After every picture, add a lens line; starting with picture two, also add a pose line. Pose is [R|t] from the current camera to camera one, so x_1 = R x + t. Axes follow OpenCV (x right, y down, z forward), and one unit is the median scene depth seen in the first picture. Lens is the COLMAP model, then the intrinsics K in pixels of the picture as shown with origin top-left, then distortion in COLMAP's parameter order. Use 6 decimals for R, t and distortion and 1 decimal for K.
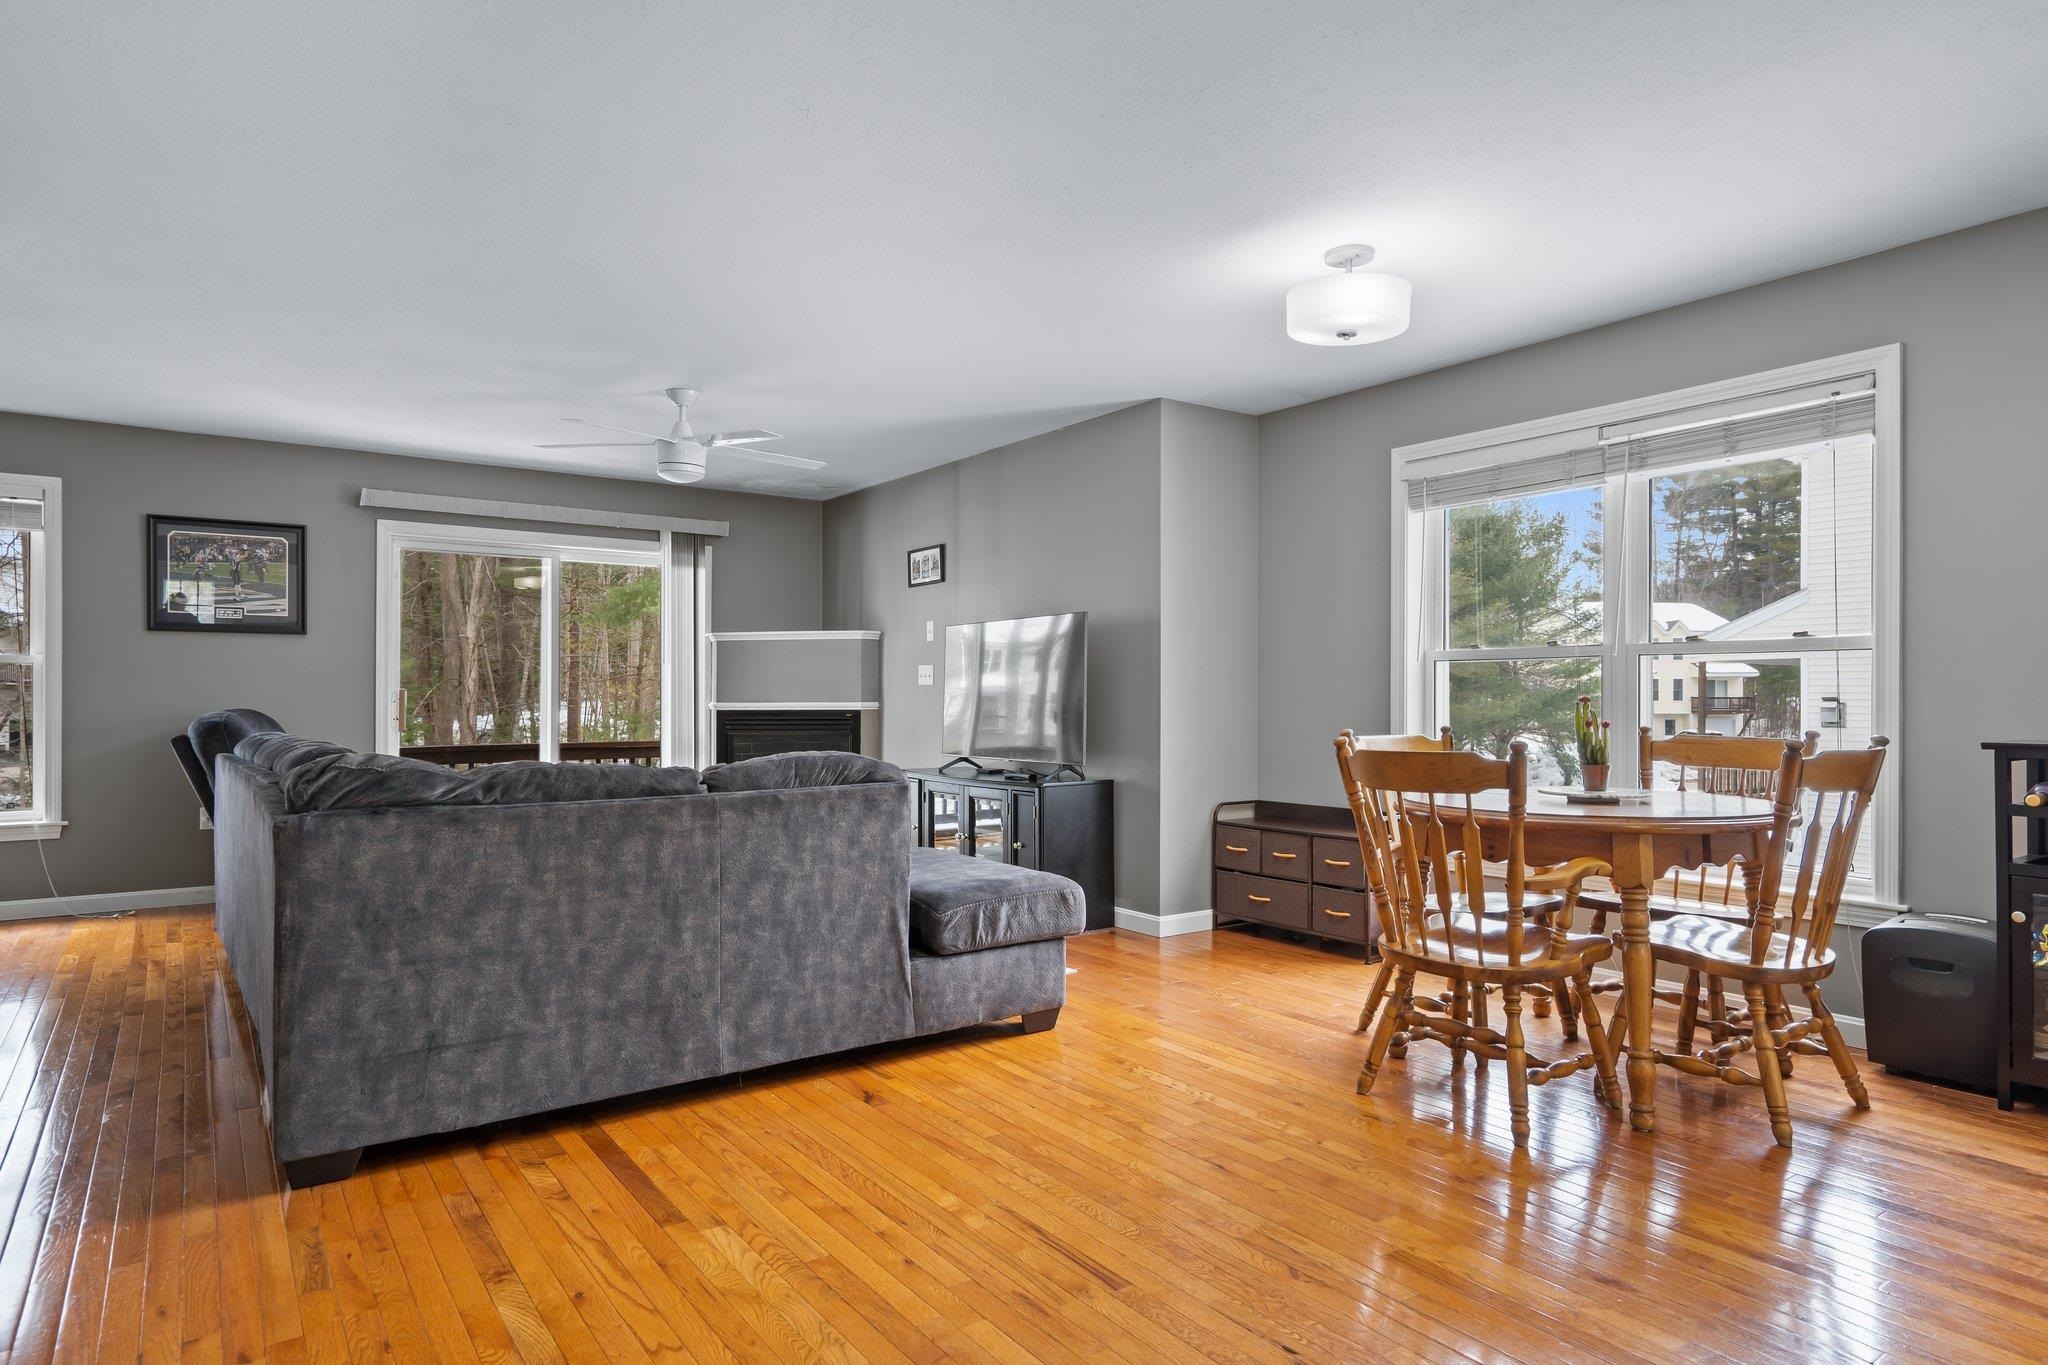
lens RADIAL K [[1110.2, 0, 1025.0], [0, 1110.2, 722.0], [0, 0, 1]] dist [0.001654, 0.000223]
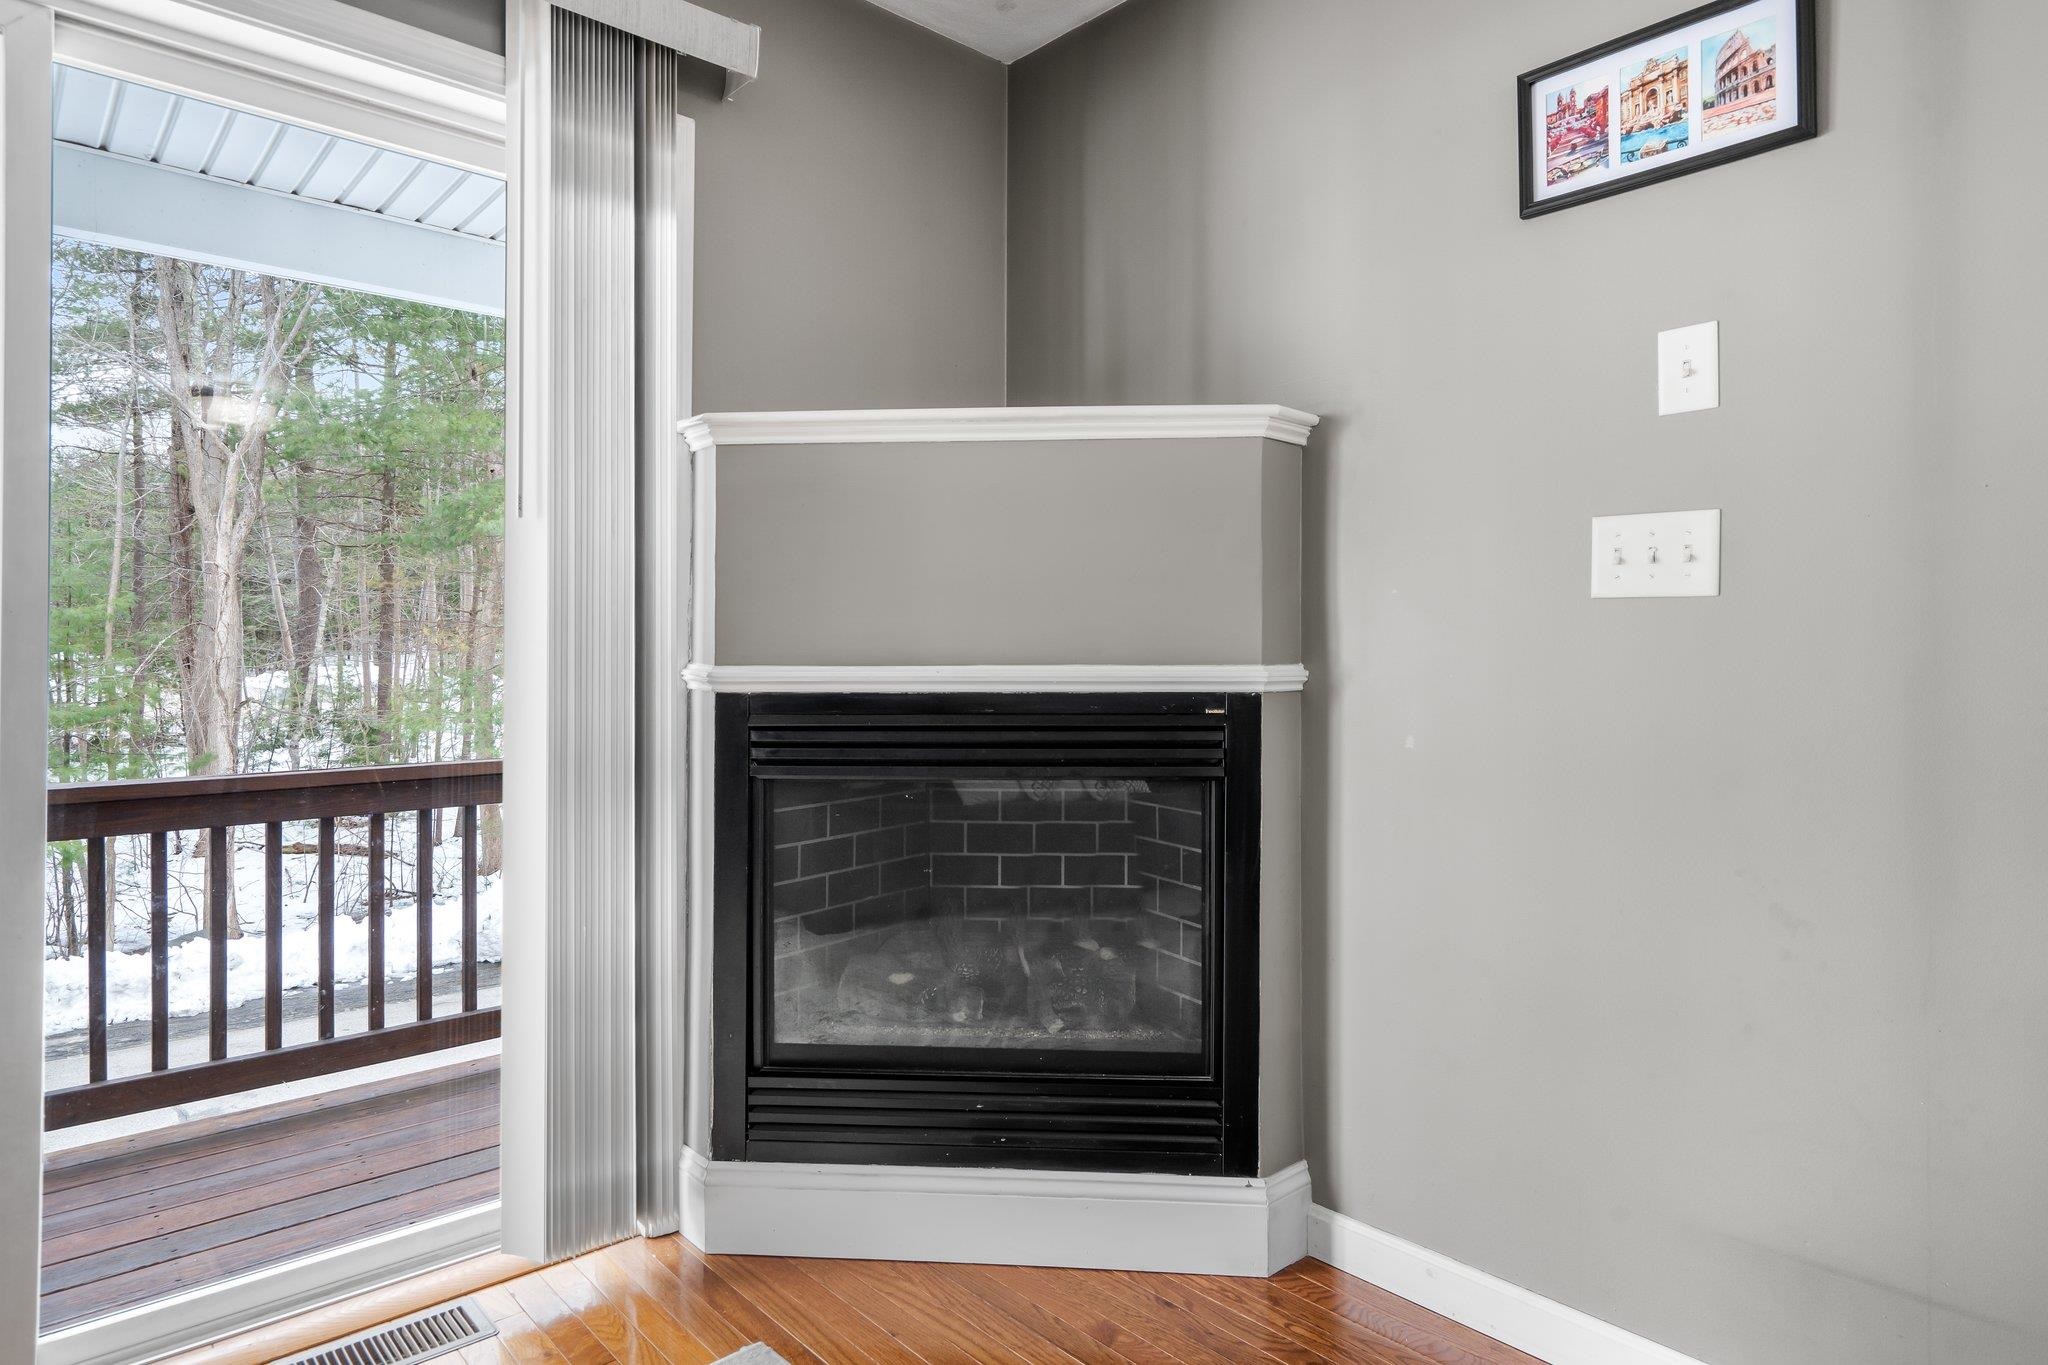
lens RADIAL K [[1119.3, 0, 1024.0], [0, 1119.3, 682.5], [0, 0, 1]] dist [-0.000560, 0.000015]
pose [[0.992866, -0.000449, 0.119237, -0.234197], [-0.000087, 0.999990, 0.004491, -0.014235], [-0.119238, -0.004469, 0.992856, 0.711061]]
